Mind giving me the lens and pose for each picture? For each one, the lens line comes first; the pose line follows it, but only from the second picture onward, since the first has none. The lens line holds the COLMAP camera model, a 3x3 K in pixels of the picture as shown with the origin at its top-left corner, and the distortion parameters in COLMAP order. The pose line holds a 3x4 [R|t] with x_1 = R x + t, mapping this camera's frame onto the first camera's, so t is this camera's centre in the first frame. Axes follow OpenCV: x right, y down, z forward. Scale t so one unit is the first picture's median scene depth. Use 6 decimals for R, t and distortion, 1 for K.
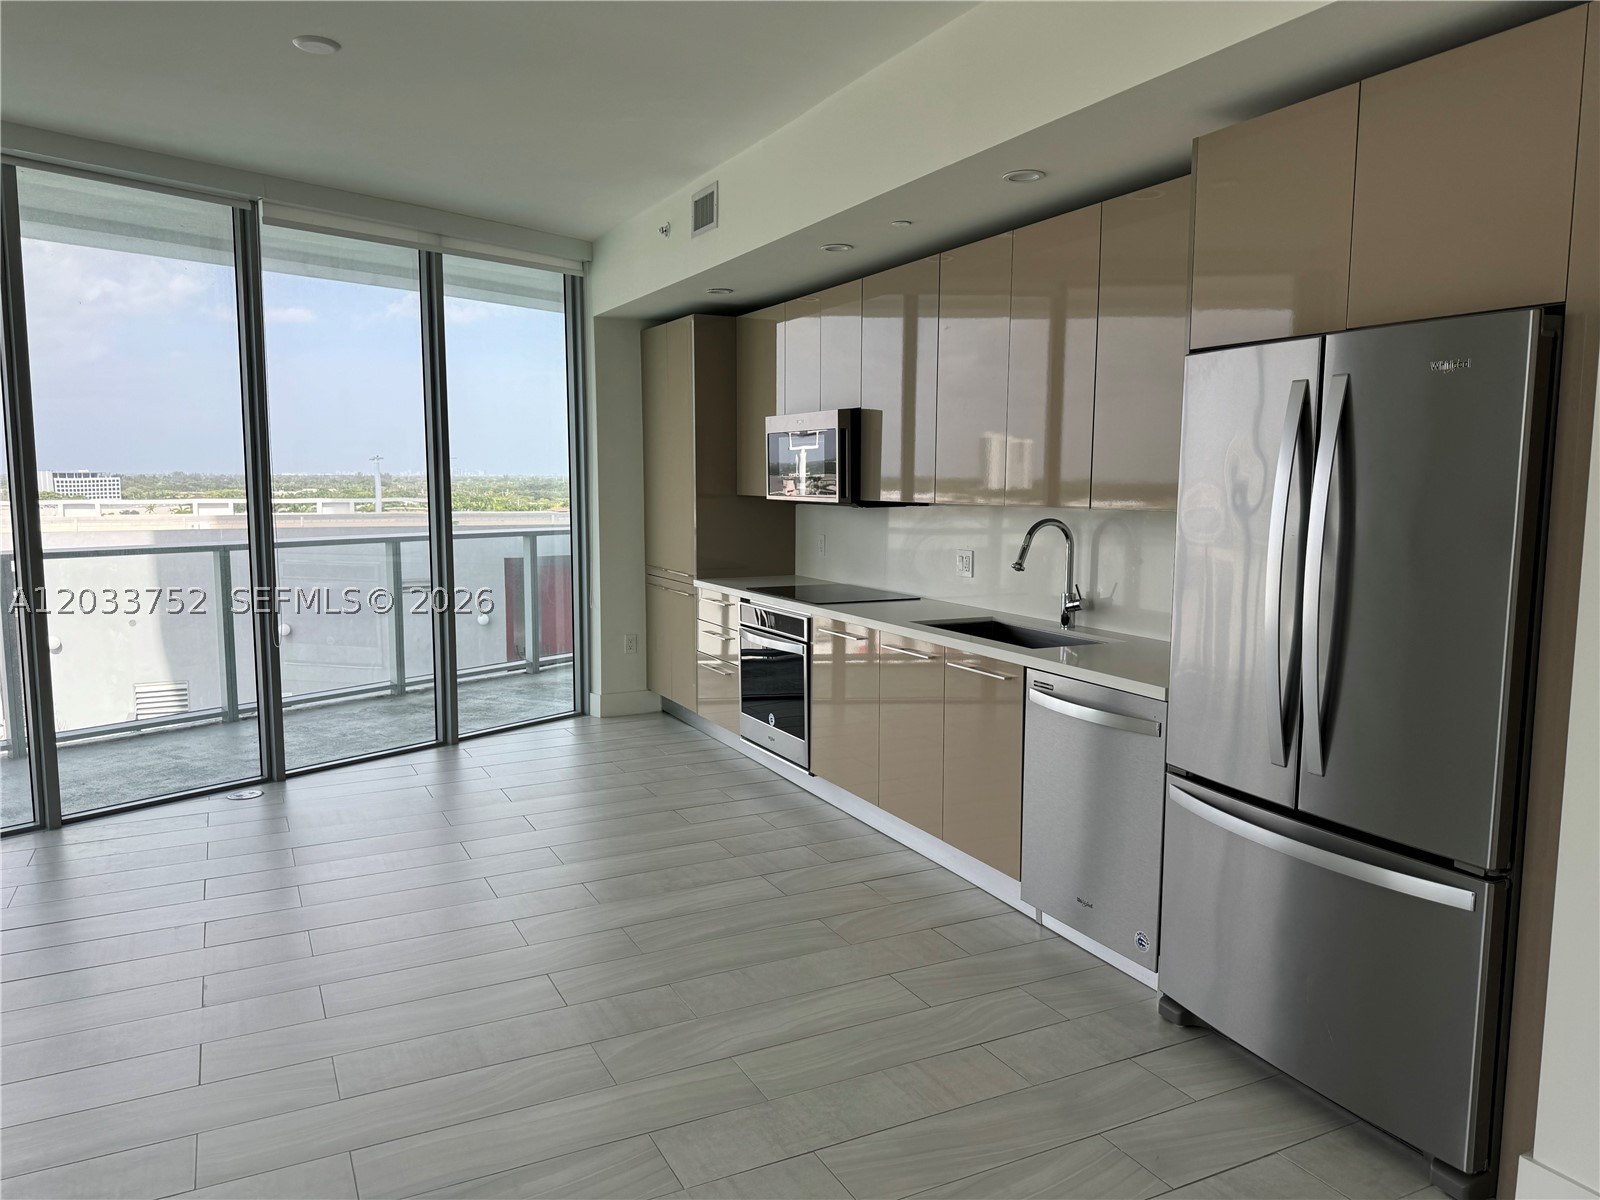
lens RADIAL K [[1124.1, 0, 793.9], [0, 1124.1, 600.2], [0, 0, 1]] dist [0.061379, -0.077842]
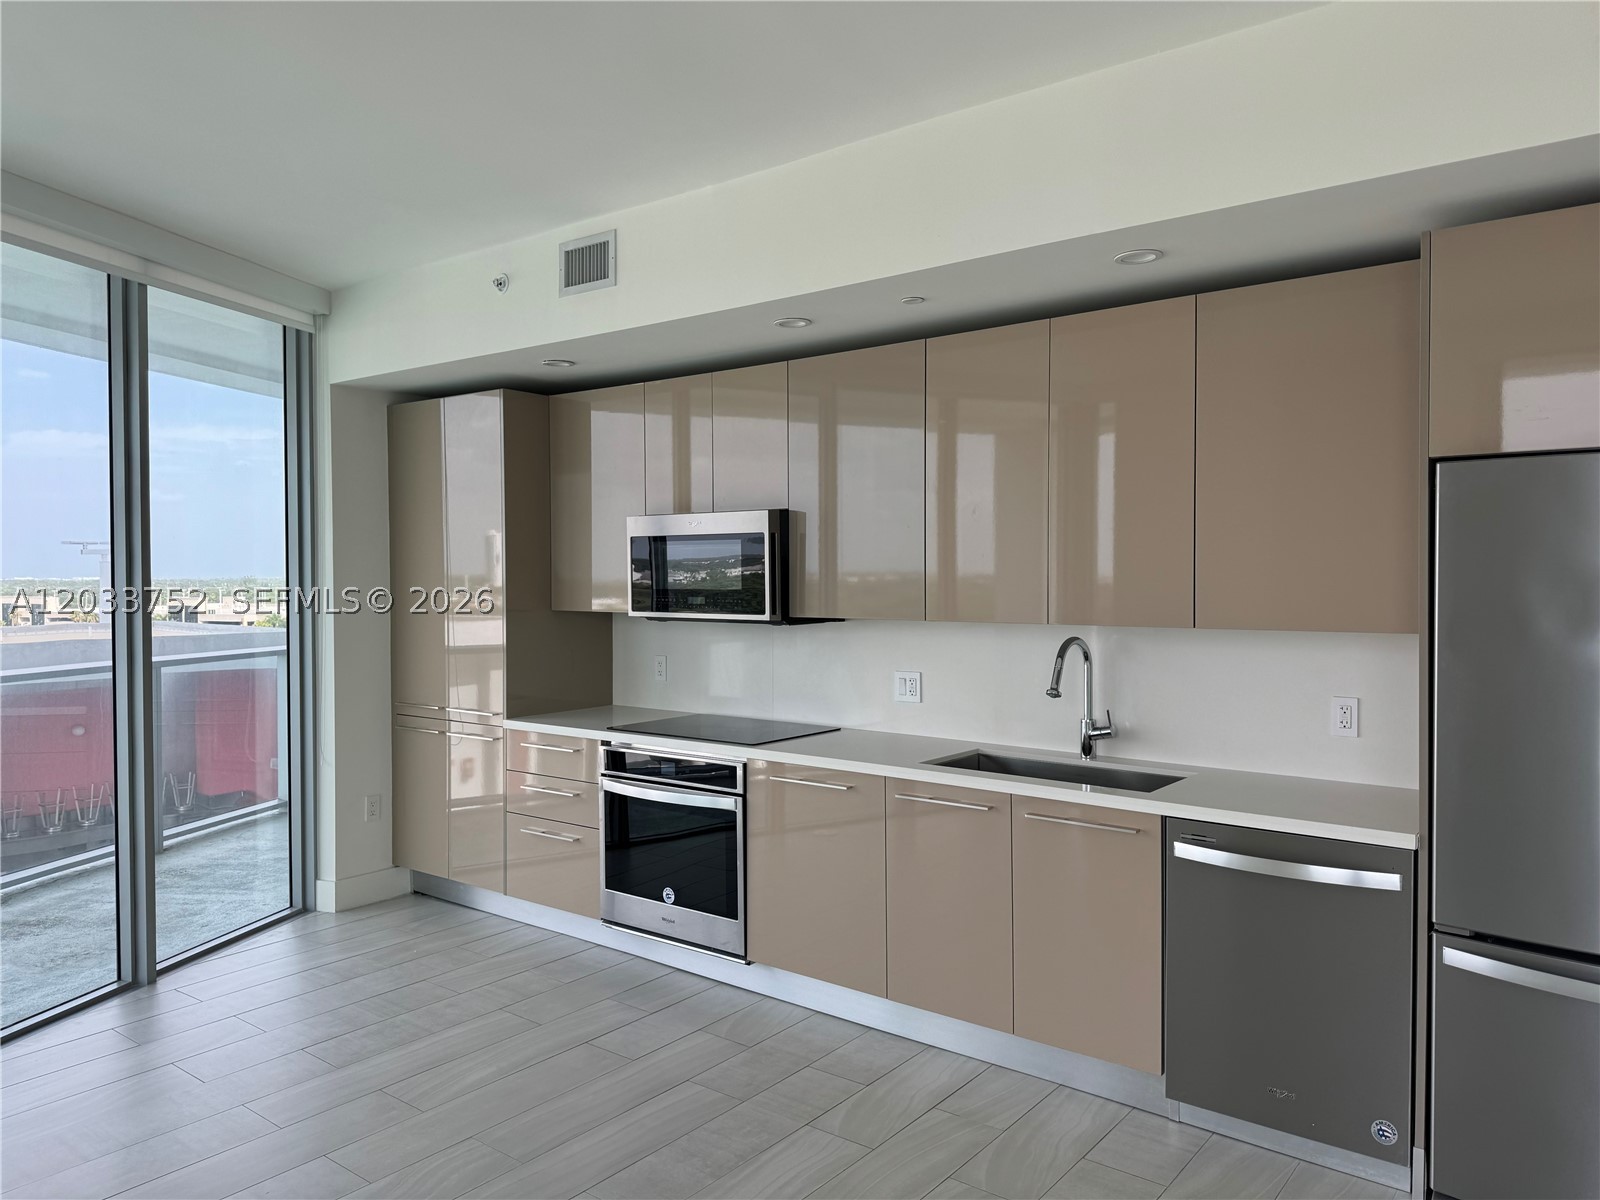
lens RADIAL K [[1124.1, 0, 790.6], [0, 1124.1, 583.8], [0, 0, 1]] dist [0.061379, -0.077842]
pose [[0.903267, -0.010068, 0.428962, -0.298829], [0.053569, 0.994549, -0.089458, -0.038455], [-0.425723, 0.103784, 0.898882, 0.241425]]
